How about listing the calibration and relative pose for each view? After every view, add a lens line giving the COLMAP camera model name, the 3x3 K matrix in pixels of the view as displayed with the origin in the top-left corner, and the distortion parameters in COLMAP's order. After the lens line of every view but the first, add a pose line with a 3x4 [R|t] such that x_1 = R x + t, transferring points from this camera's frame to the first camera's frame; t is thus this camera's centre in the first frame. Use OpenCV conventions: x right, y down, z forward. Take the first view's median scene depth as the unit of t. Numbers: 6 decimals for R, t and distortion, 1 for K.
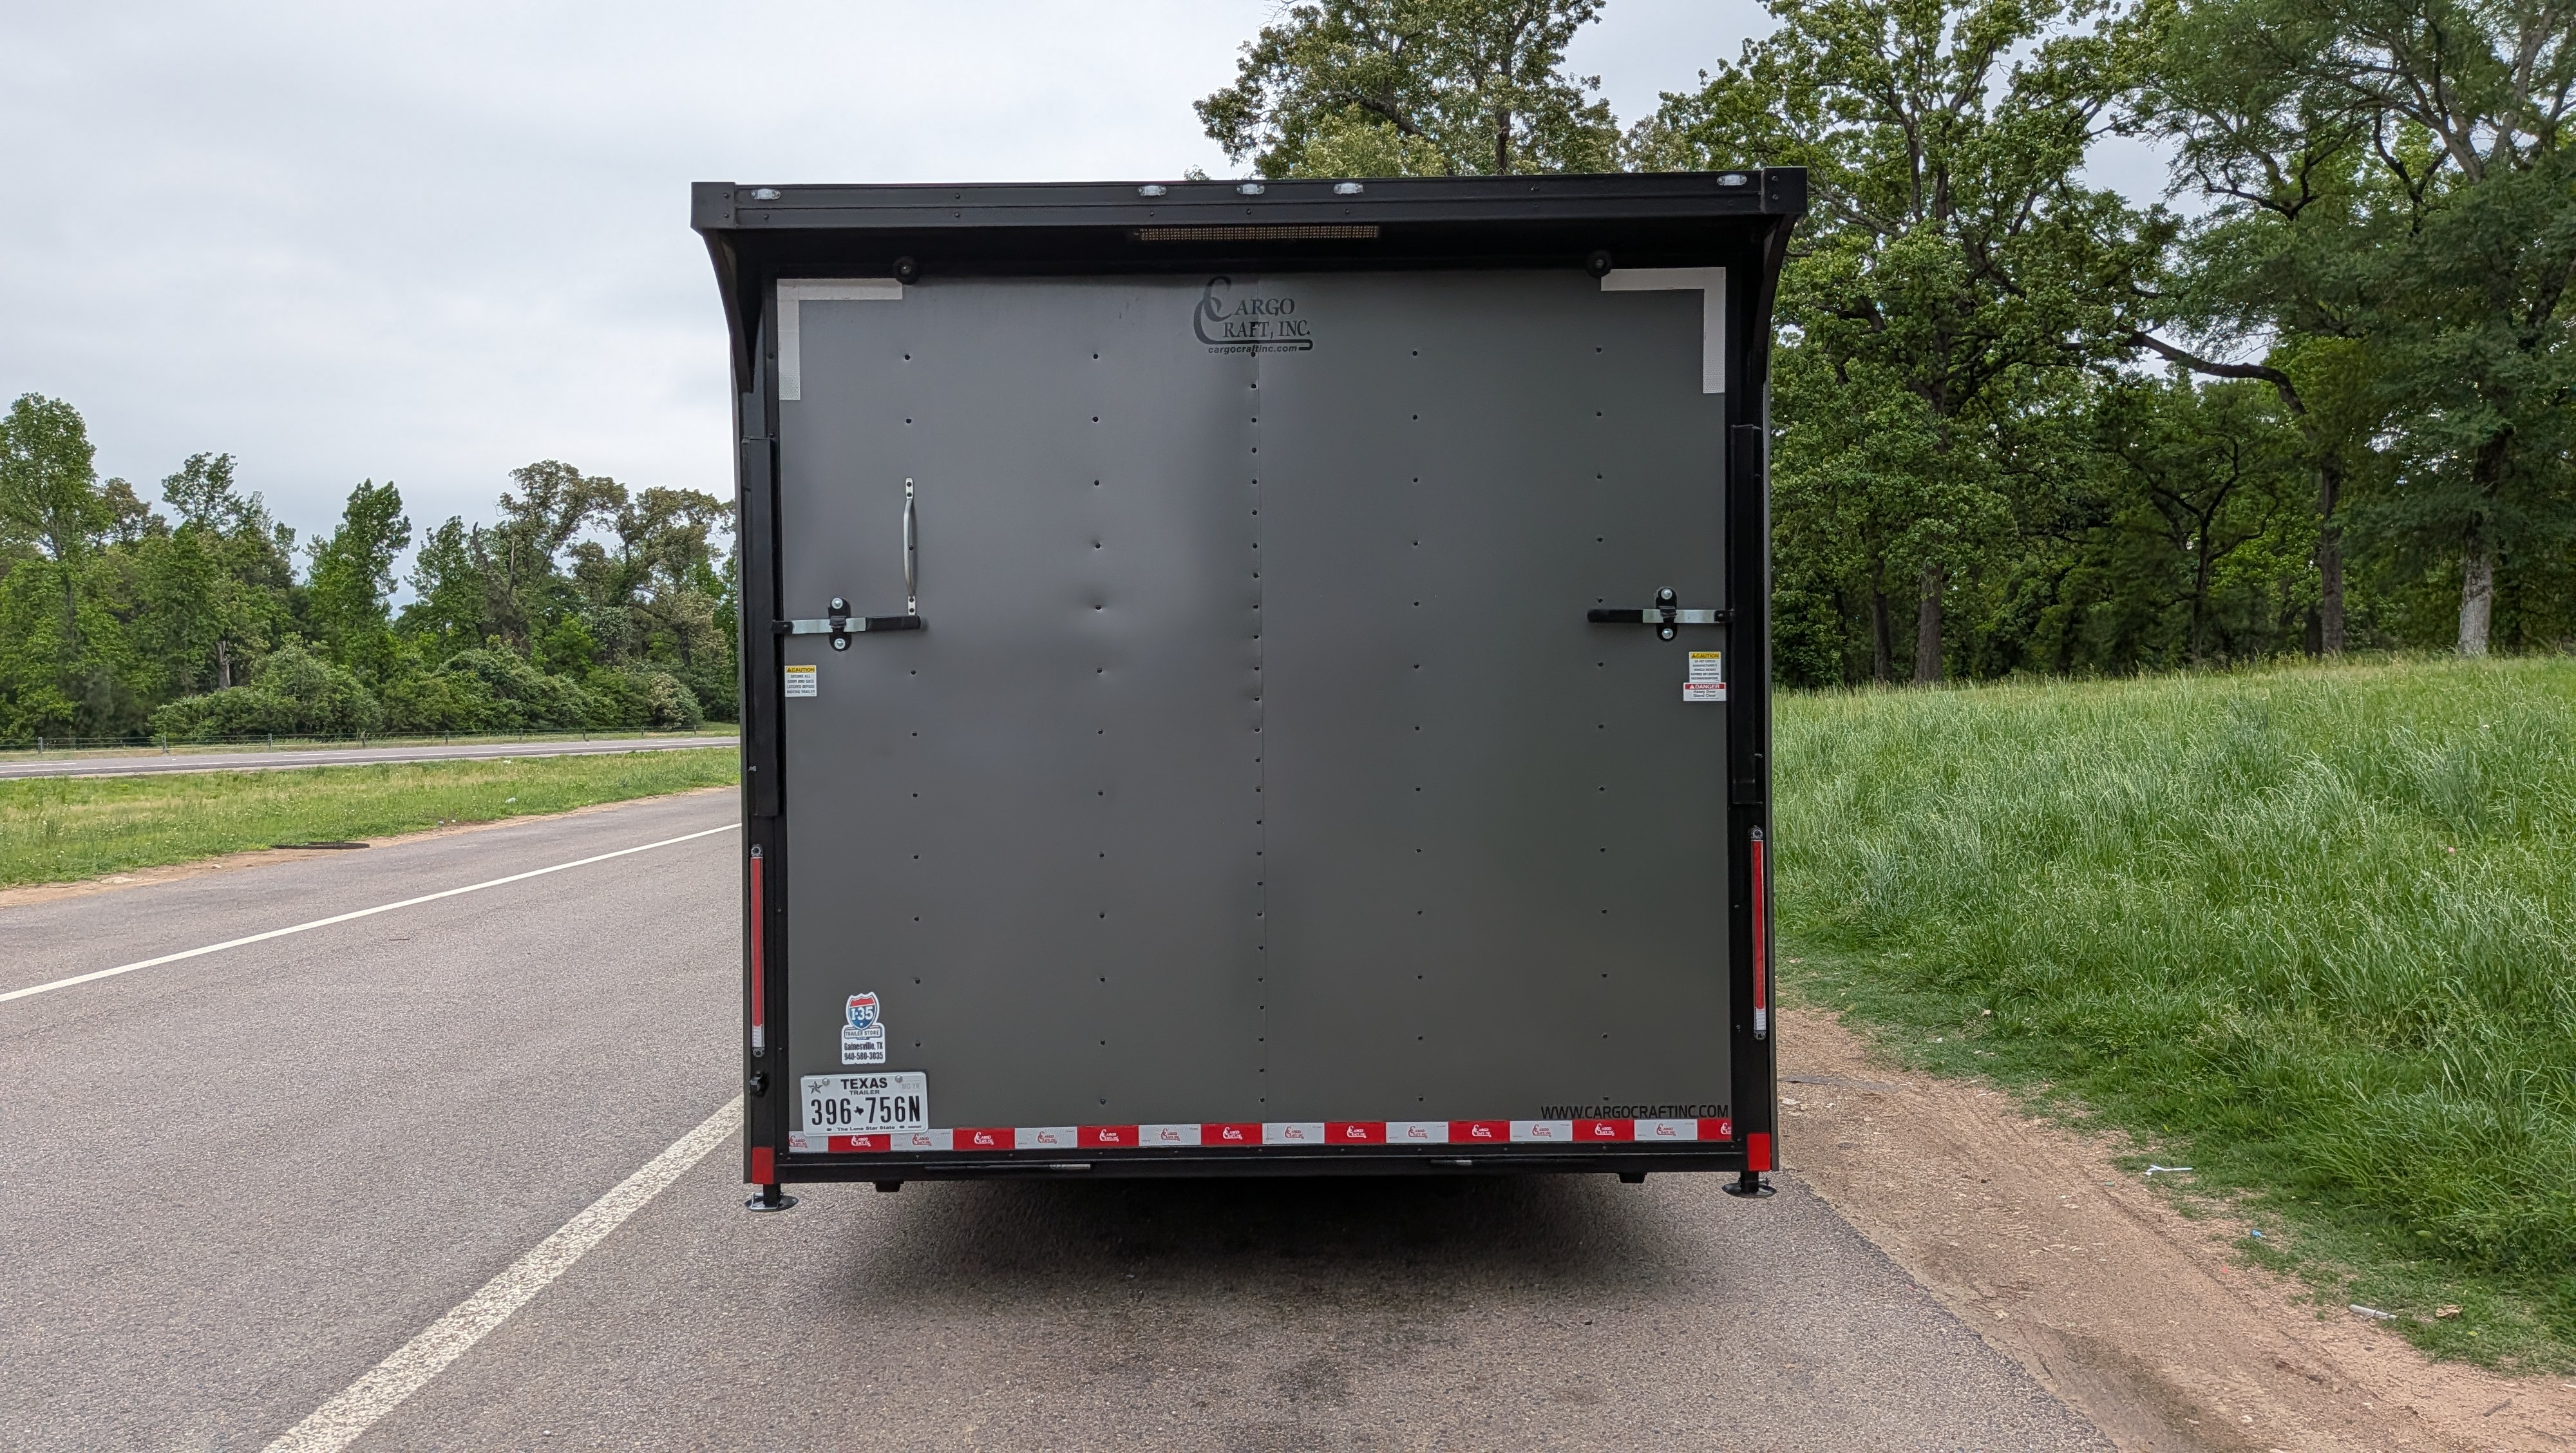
lens RADIAL K [[1800.2, 0, 1288.0], [0, 1800.2, 726.5], [0, 0, 1]] dist [-0.018661, -0.004052]
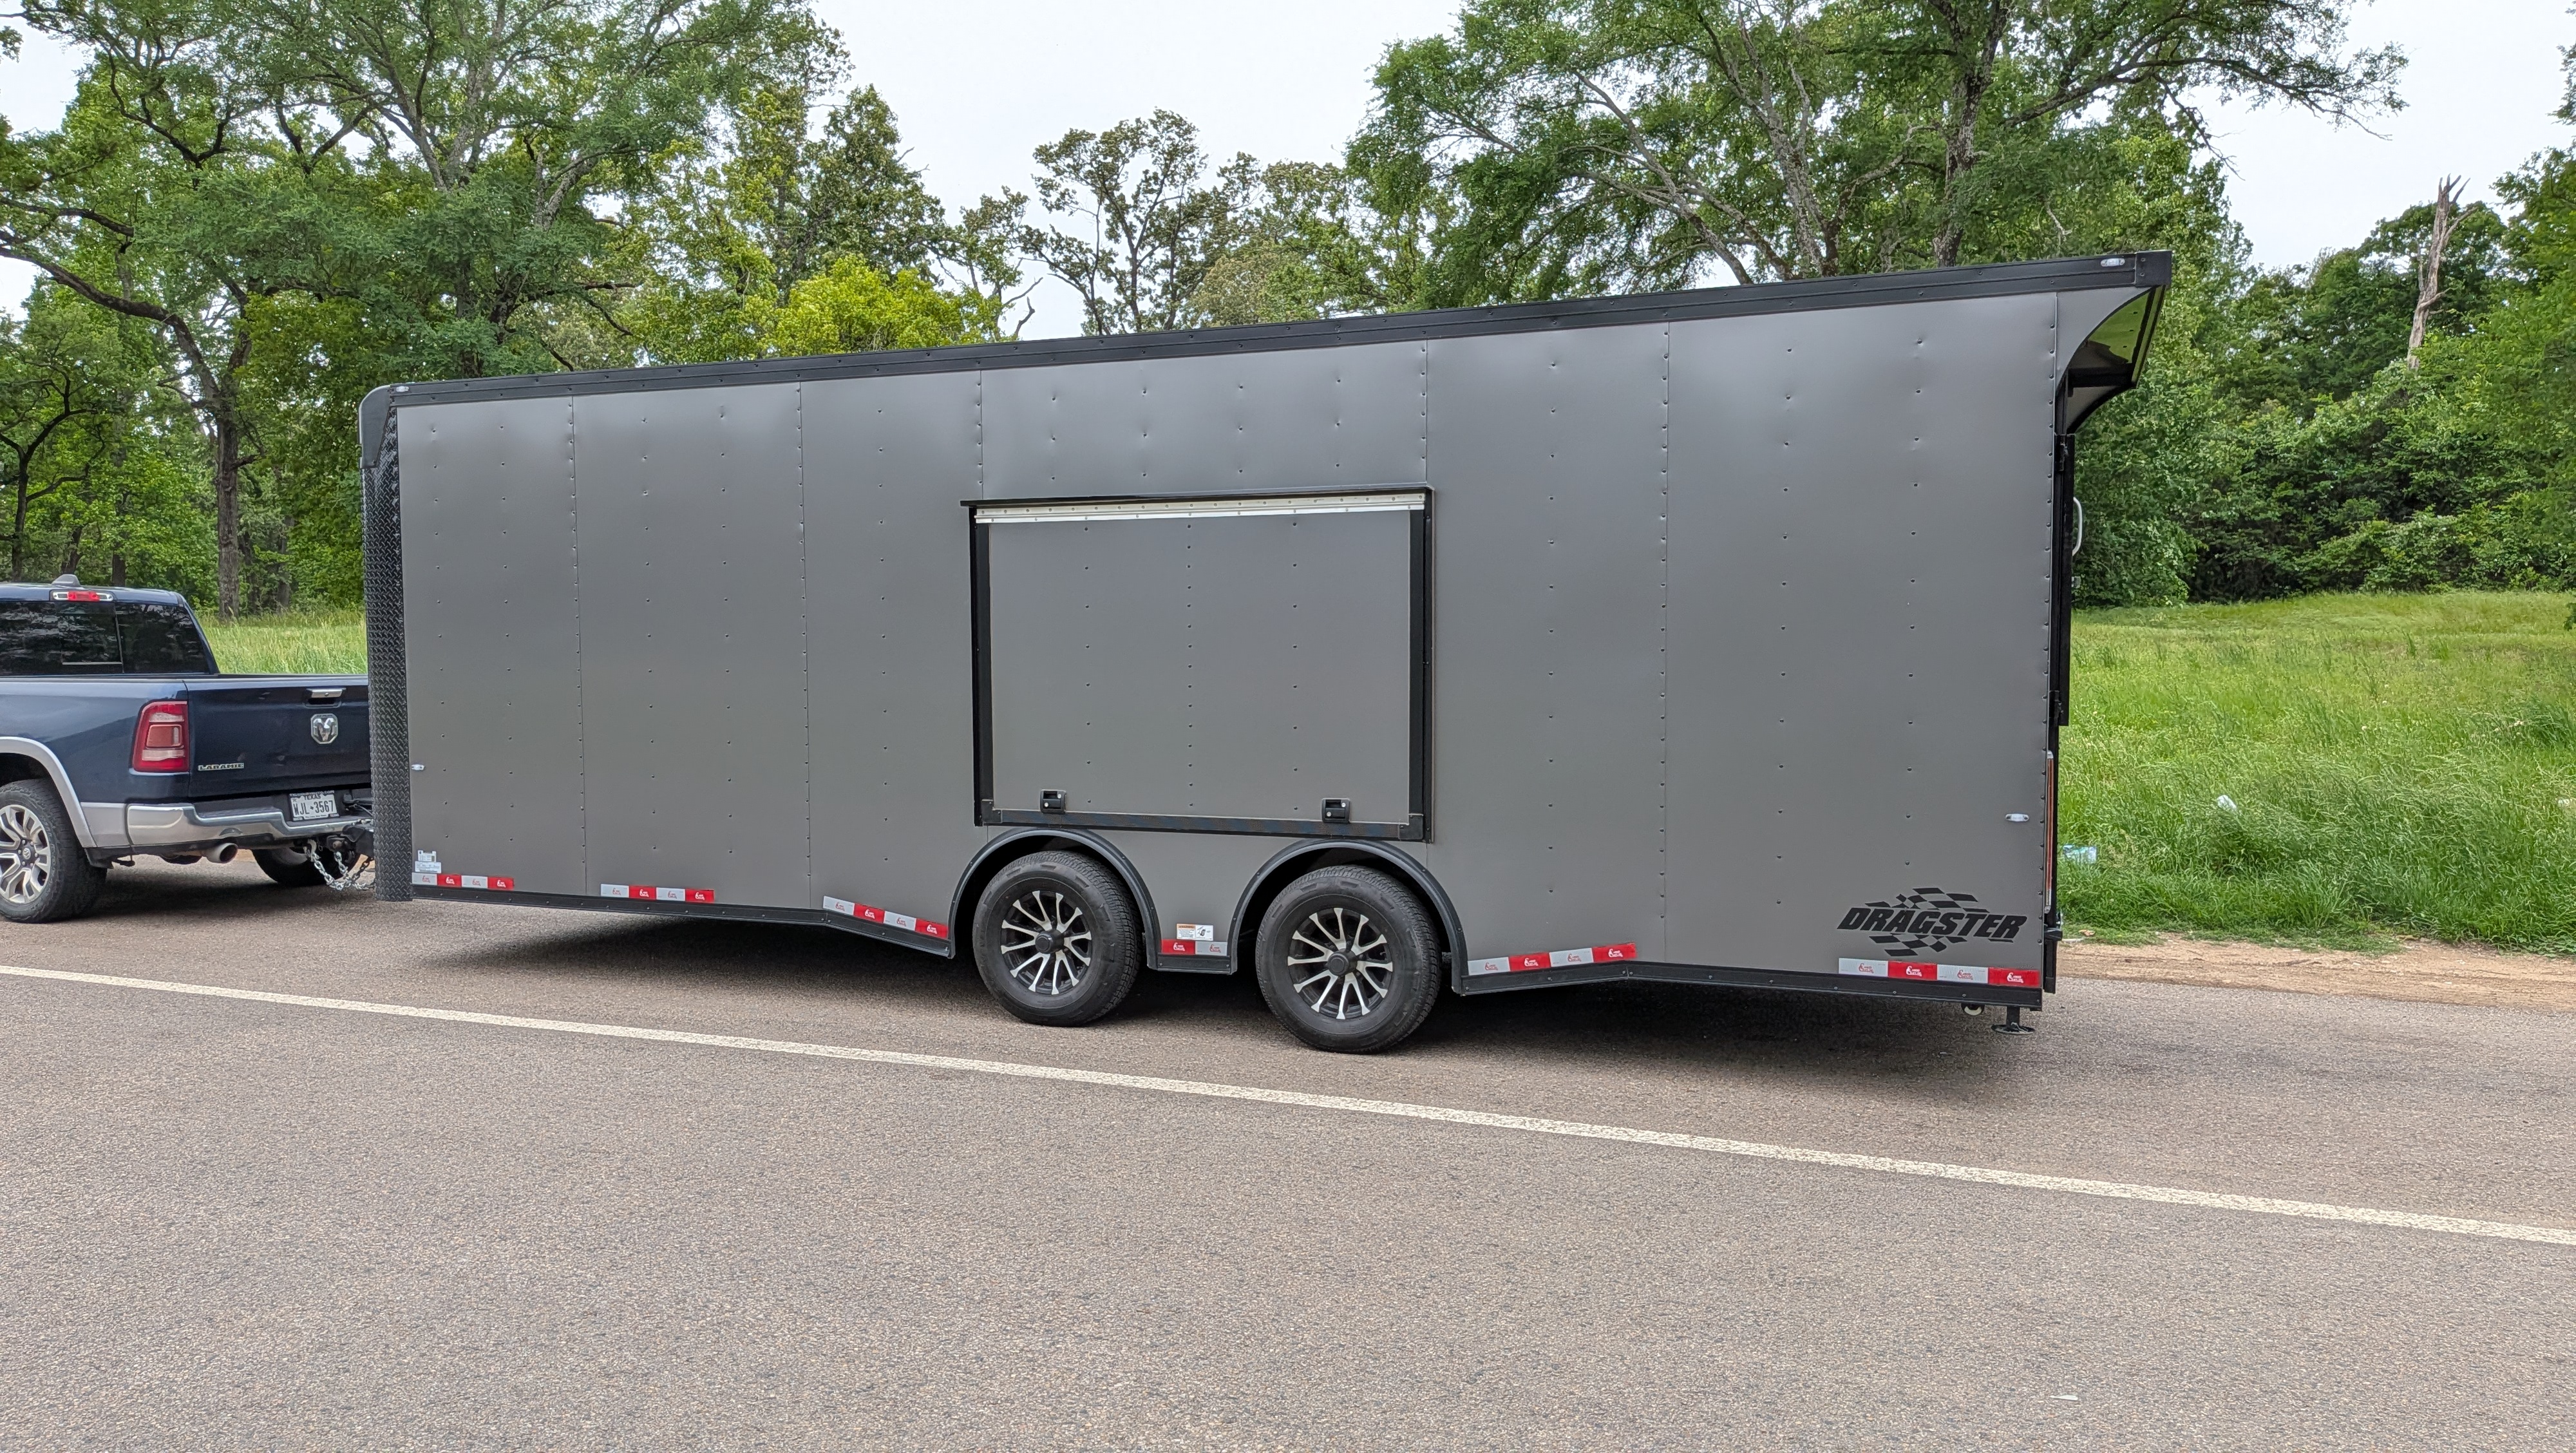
lens RADIAL K [[1800.2, 0, 1288.0], [0, 1800.2, 726.5], [0, 0, 1]] dist [-0.018661, -0.004052]
pose [[0.417264, -0.018728, 0.908592, -1.633700], [-0.010830, 0.999614, 0.025578, 0.024232], [-0.908721, -0.020512, 0.416901, 0.926978]]
